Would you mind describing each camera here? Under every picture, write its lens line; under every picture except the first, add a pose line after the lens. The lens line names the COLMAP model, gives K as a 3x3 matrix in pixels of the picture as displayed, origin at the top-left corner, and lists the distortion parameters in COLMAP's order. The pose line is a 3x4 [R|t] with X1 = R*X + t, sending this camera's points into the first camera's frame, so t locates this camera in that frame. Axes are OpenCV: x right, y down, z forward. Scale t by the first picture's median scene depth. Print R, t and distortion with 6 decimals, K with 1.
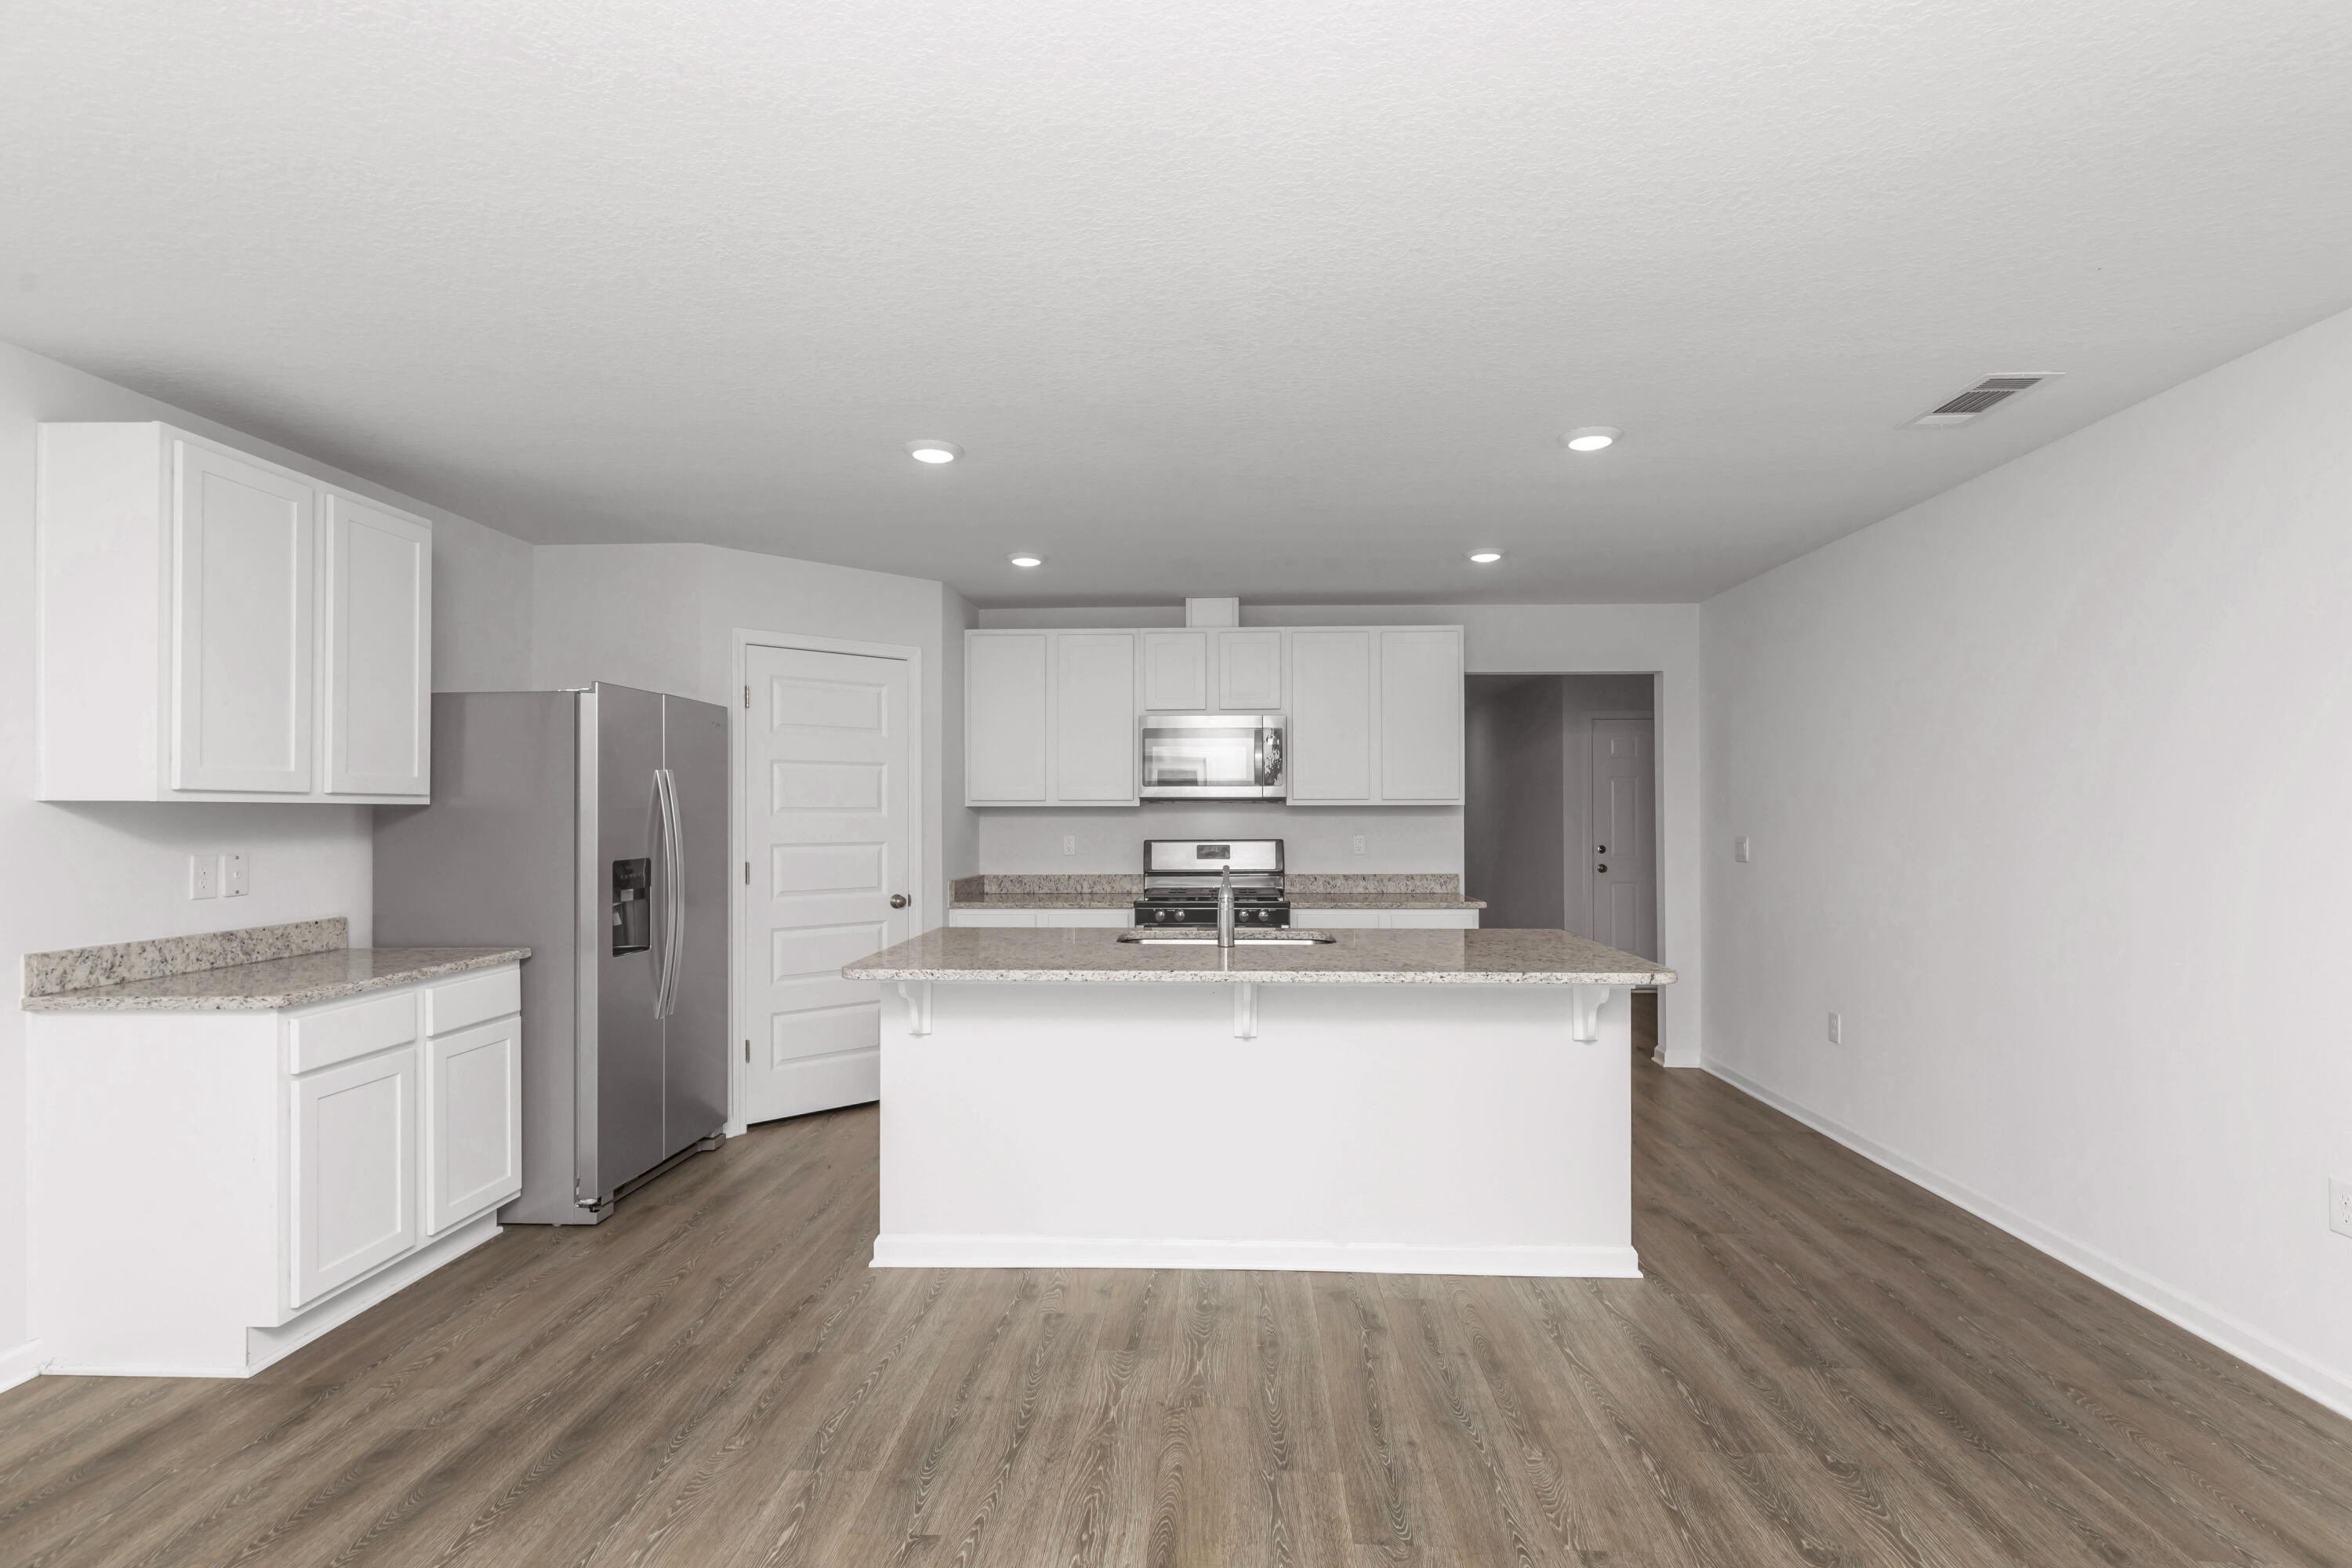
lens RADIAL K [[1129.2, 0, 1176.1], [0, 1129.2, 799.9], [0, 0, 1]] dist [0.001040, 0.000008]
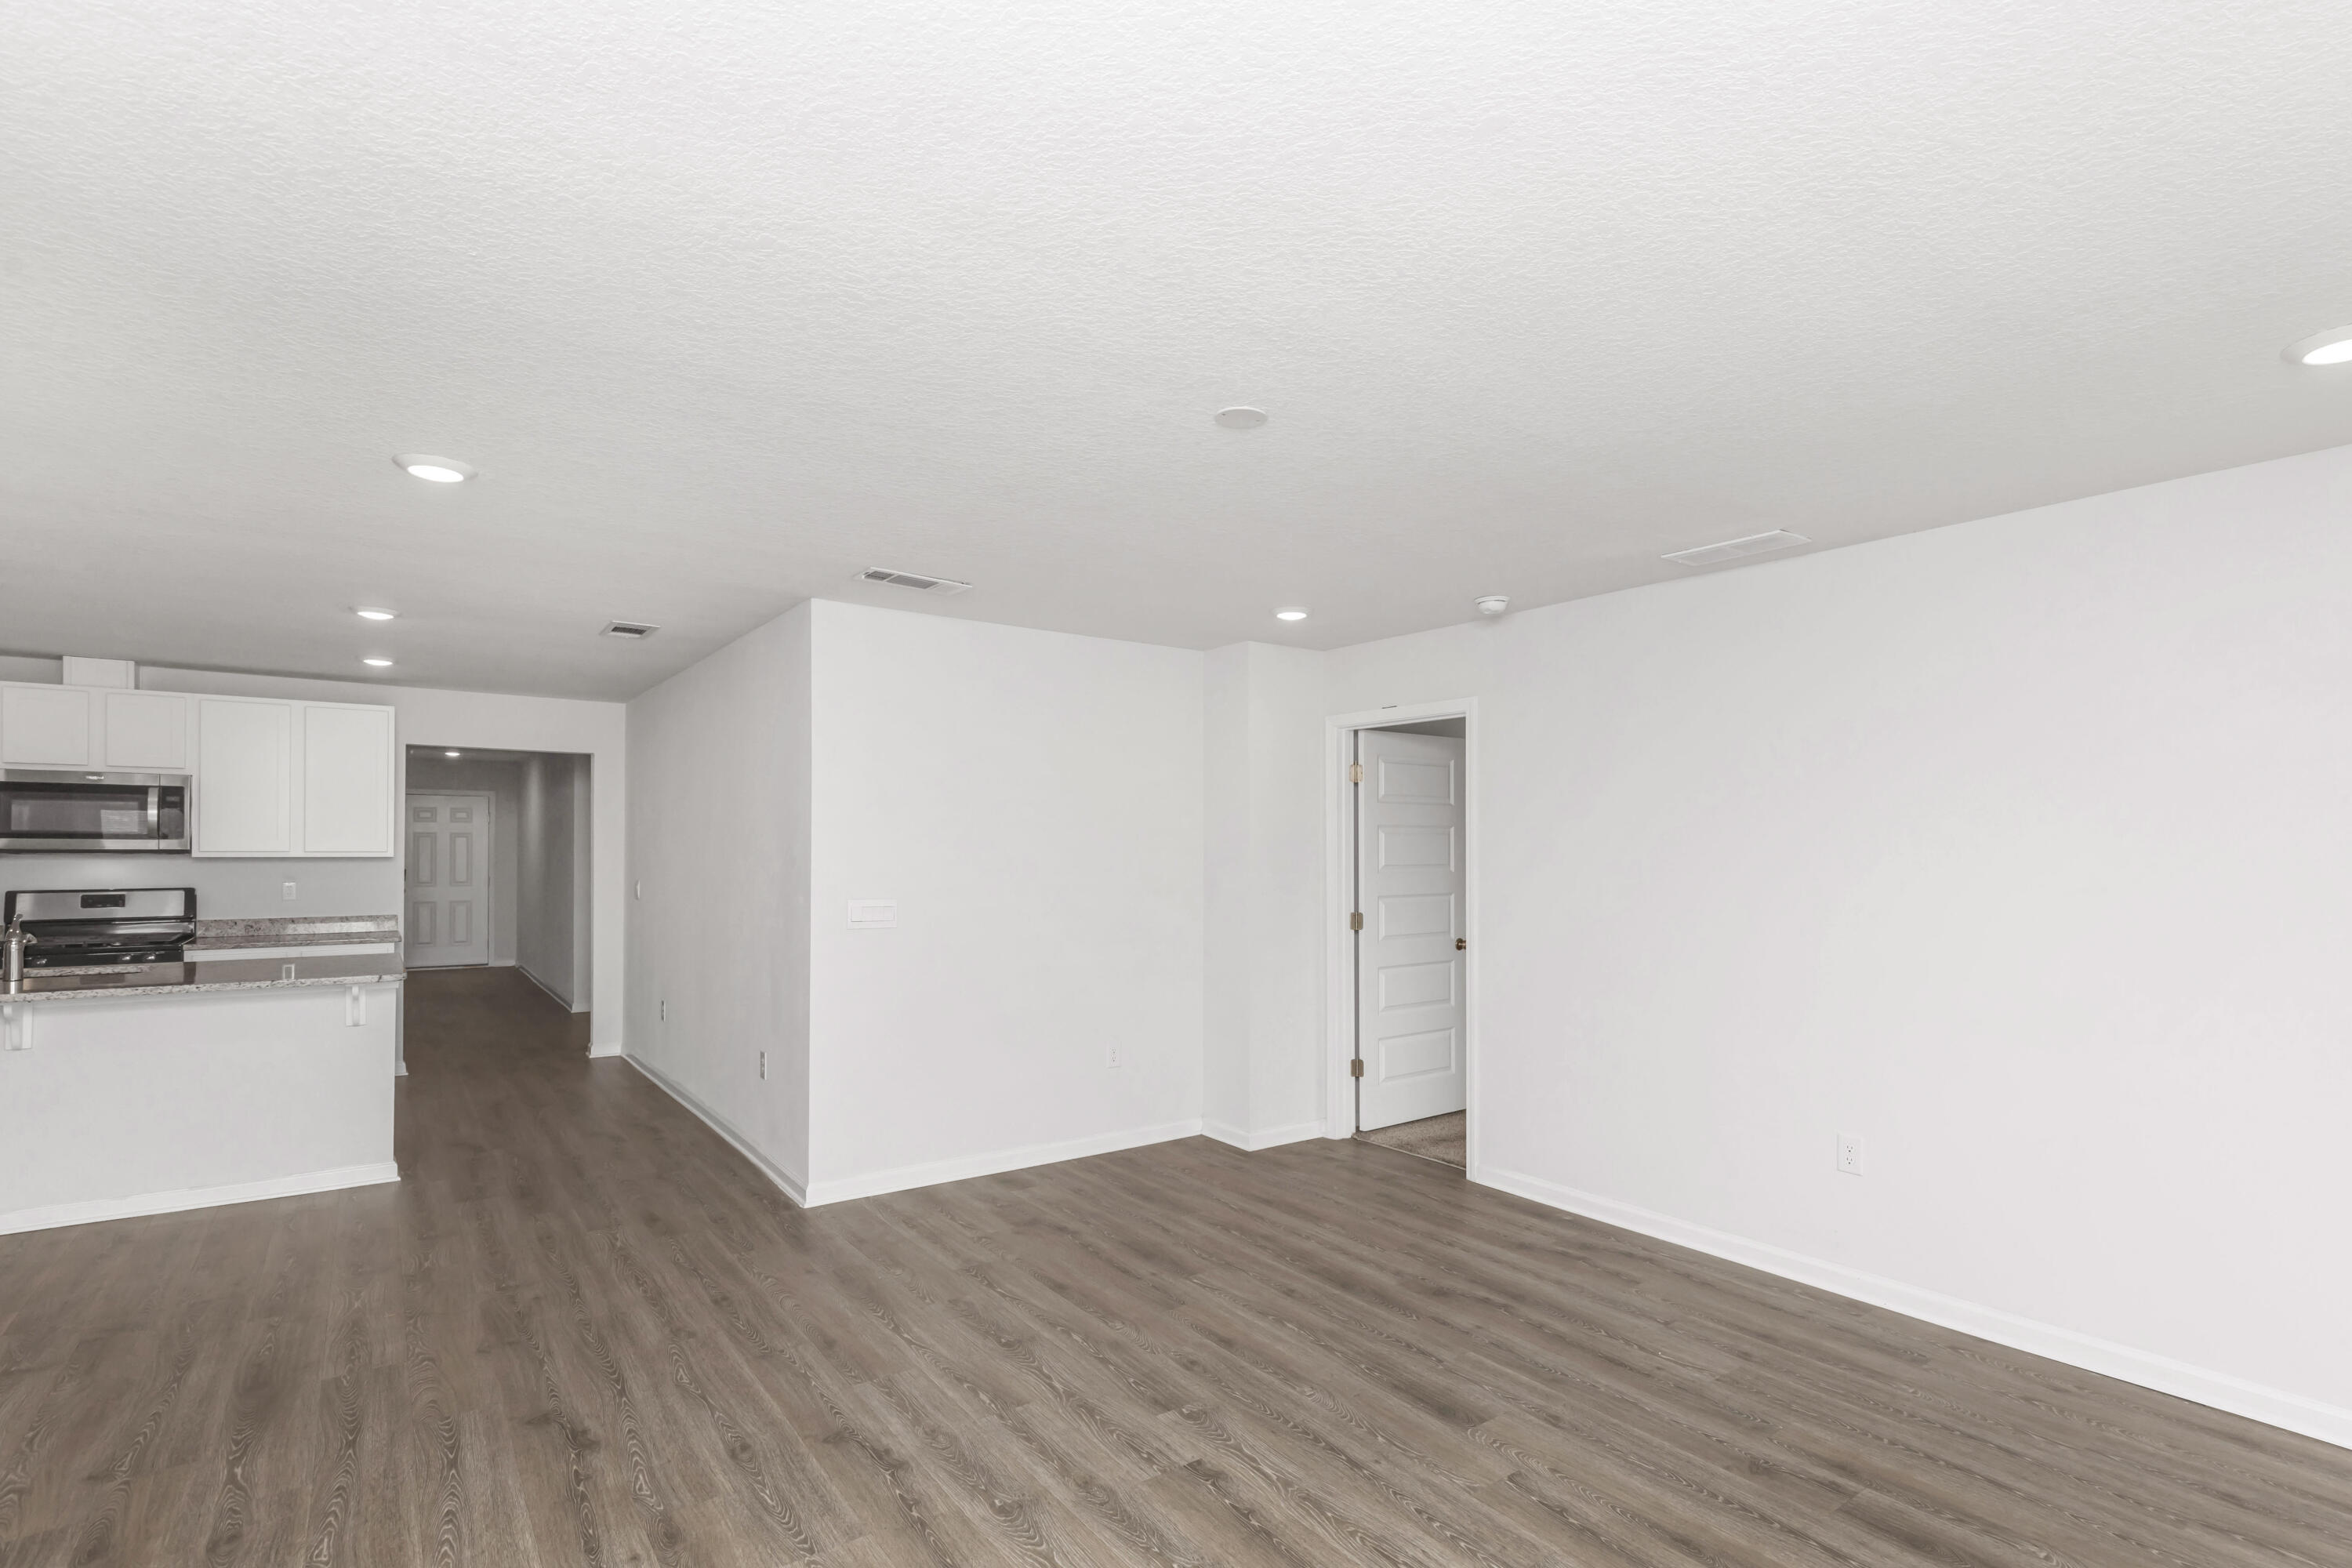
lens RADIAL K [[1097.6, 0, 1186.6], [0, 1097.6, 853.7], [0, 0, 1]] dist [-0.000684, 0.000273]
pose [[0.770506, 0.005424, 0.637410, 0.226486], [-0.010470, 0.999937, 0.004147, -0.017682], [-0.637347, -0.009868, 0.770514, -0.602453]]
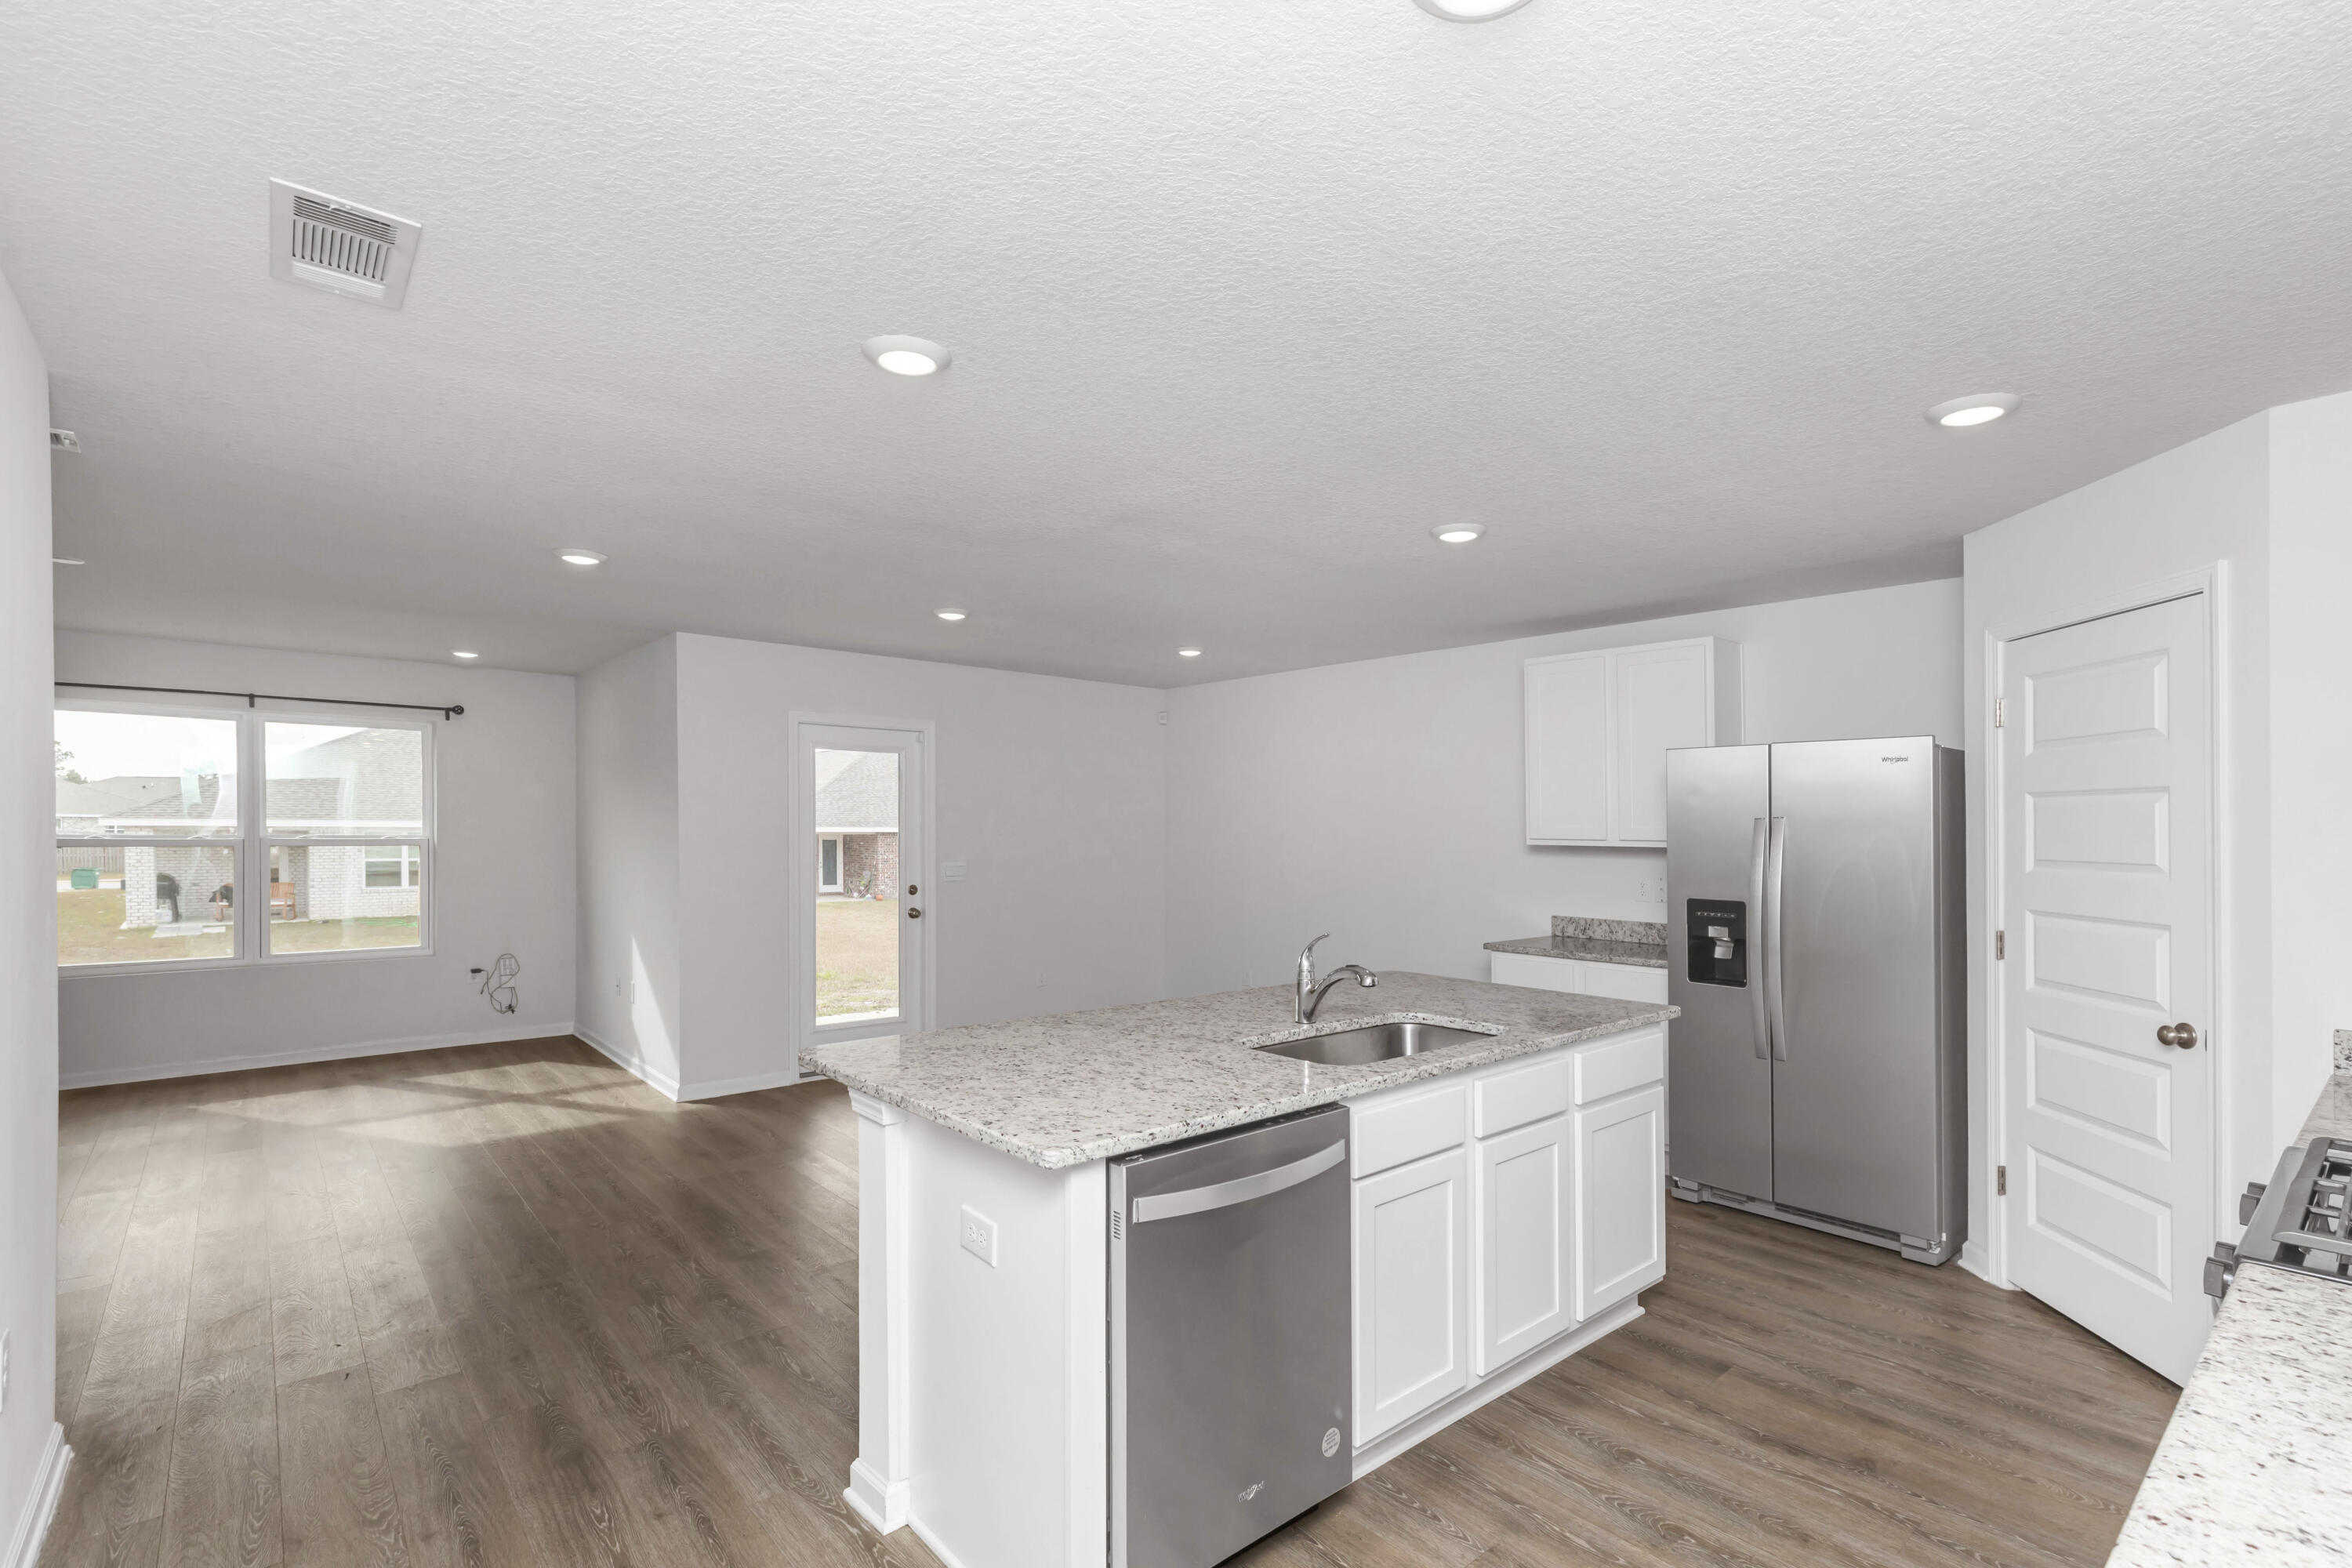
lens RADIAL K [[1097.6, 0, 1186.6], [0, 1097.6, 853.7], [0, 0, 1]] dist [-0.000684, 0.000273]
pose [[-0.728176, 0.014583, -0.685235, 0.578839], [0.005029, 0.999860, 0.015934, -0.010197], [0.685371, 0.008157, -0.728148, 1.315220]]
